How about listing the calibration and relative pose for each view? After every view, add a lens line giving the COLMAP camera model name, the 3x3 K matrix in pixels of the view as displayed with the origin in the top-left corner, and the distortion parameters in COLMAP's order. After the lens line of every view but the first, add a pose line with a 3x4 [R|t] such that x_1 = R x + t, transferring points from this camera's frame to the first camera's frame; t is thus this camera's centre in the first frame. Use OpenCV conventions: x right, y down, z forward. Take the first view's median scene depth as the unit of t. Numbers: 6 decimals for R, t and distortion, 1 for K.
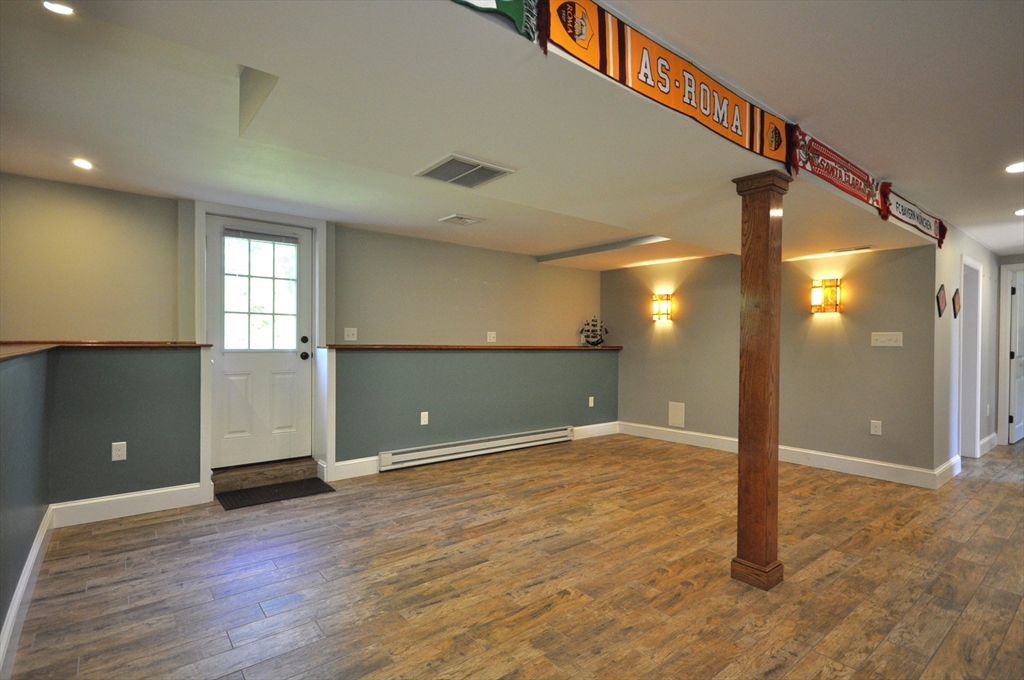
lens RADIAL K [[495.3, 0, 509.1], [0, 495.3, 347.5], [0, 0, 1]] dist [0.000260, 0.000484]
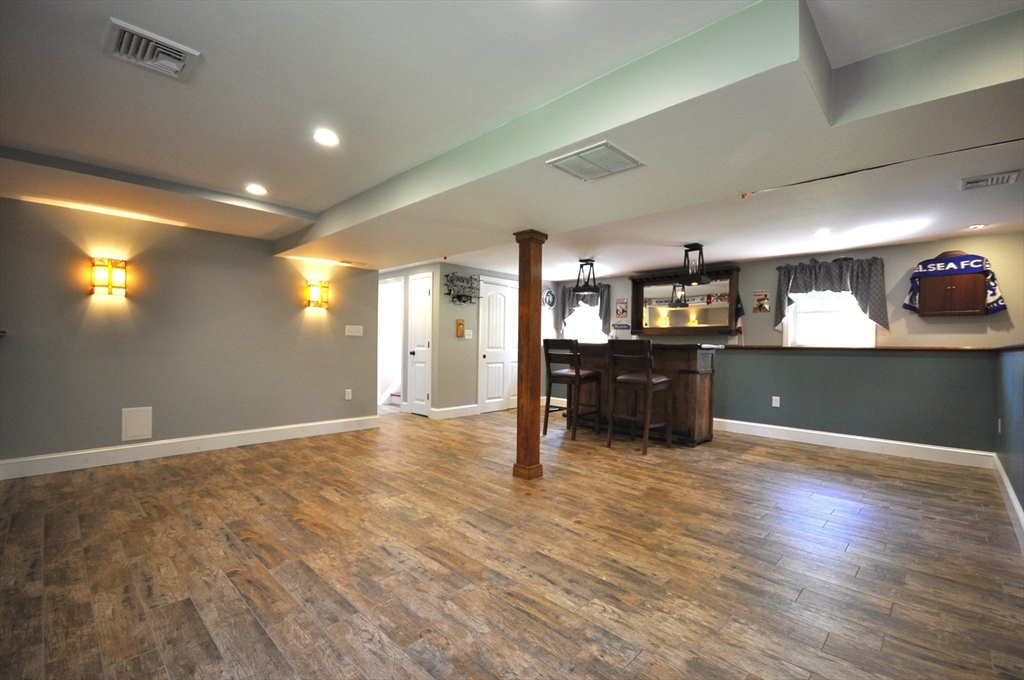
lens RADIAL K [[447.6, 0, 510.5], [0, 447.6, 347.8], [0, 0, 1]] dist [0.009402, -0.013123]
pose [[-0.129213, -0.016067, 0.991487, -0.690076], [-0.003952, 0.999869, 0.015688, 0.012284], [-0.991609, -0.001891, -0.129260, 0.893318]]
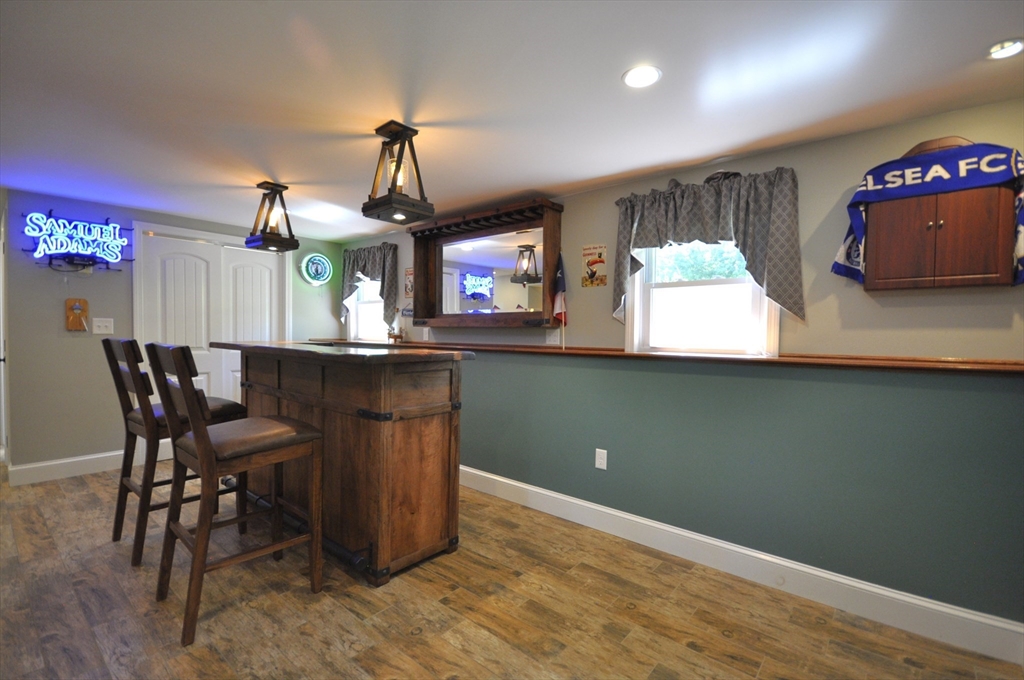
lens RADIAL K [[454.6, 0, 511.3], [0, 454.6, 348.6], [0, 0, 1]] dist [0.006249, -0.013428]
pose [[-0.204252, -0.047144, 0.977782, -0.020345], [-0.002616, 0.998862, 0.047614, -0.015041], [-0.978915, 0.007167, -0.204143, 0.094286]]
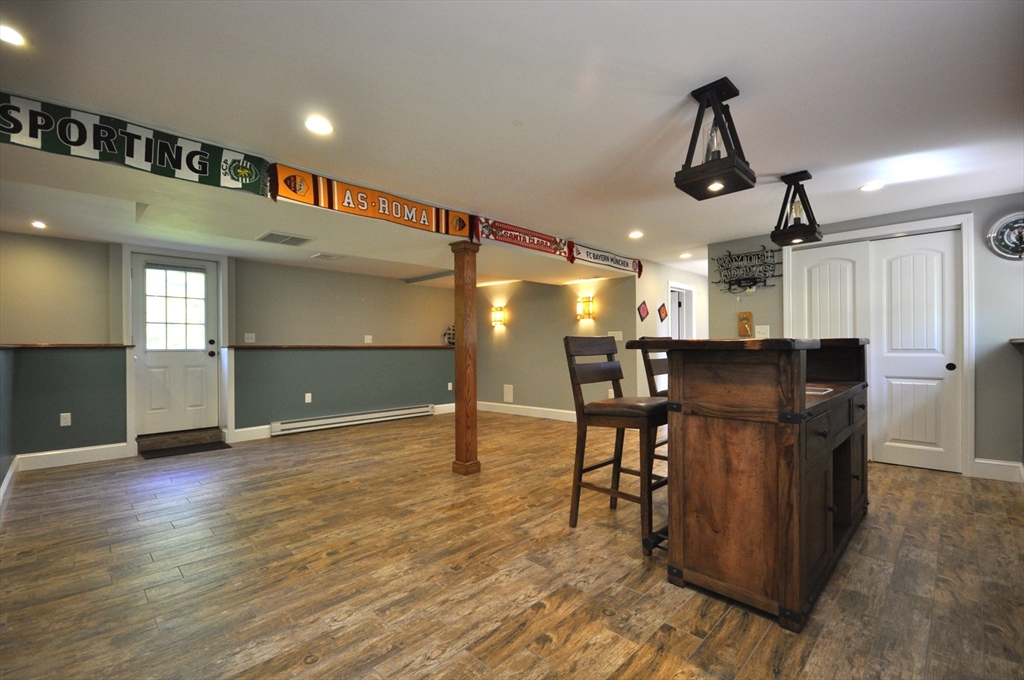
lens RADIAL K [[447.6, 0, 510.5], [0, 447.6, 347.8], [0, 0, 1]] dist [0.009402, -0.013123]
pose [[0.993247, -0.016108, 0.114899, 0.341848], [0.017354, 0.999801, -0.009853, 0.033884], [-0.114718, 0.011780, 0.993328, -0.423627]]
